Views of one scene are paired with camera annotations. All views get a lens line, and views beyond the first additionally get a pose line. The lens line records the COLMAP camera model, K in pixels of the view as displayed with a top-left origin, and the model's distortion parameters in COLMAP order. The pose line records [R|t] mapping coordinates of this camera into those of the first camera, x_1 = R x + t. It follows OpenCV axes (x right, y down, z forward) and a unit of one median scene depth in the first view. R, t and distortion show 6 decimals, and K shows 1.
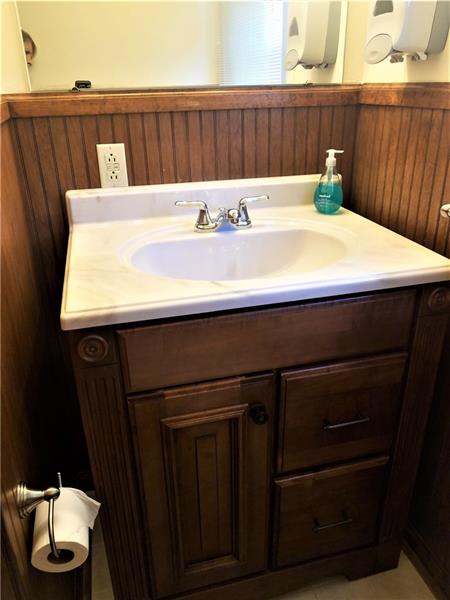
lens RADIAL K [[476.4, 0, 226.0], [0, 476.4, 300.0], [0, 0, 1]] dist [-0.014815, -0.002572]
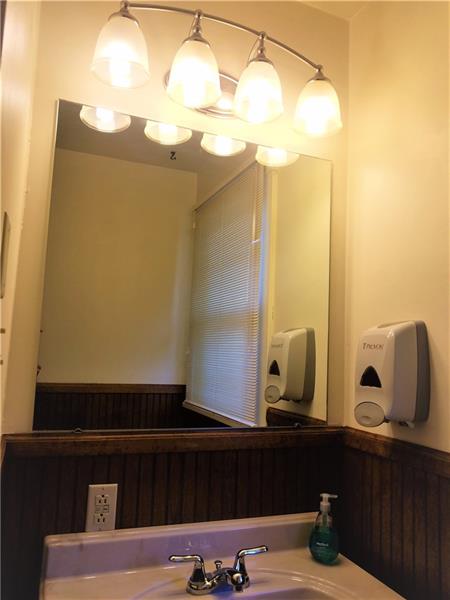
lens RADIAL K [[476.4, 0, 224.9], [0, 476.4, 299.3], [0, 0, 1]] dist [-0.014815, -0.002572]
pose [[0.990896, 0.072167, 0.113657, -0.134611], [-0.002897, 0.855431, -0.517908, -0.150130], [-0.134601, 0.512864, 0.847852, -0.034611]]
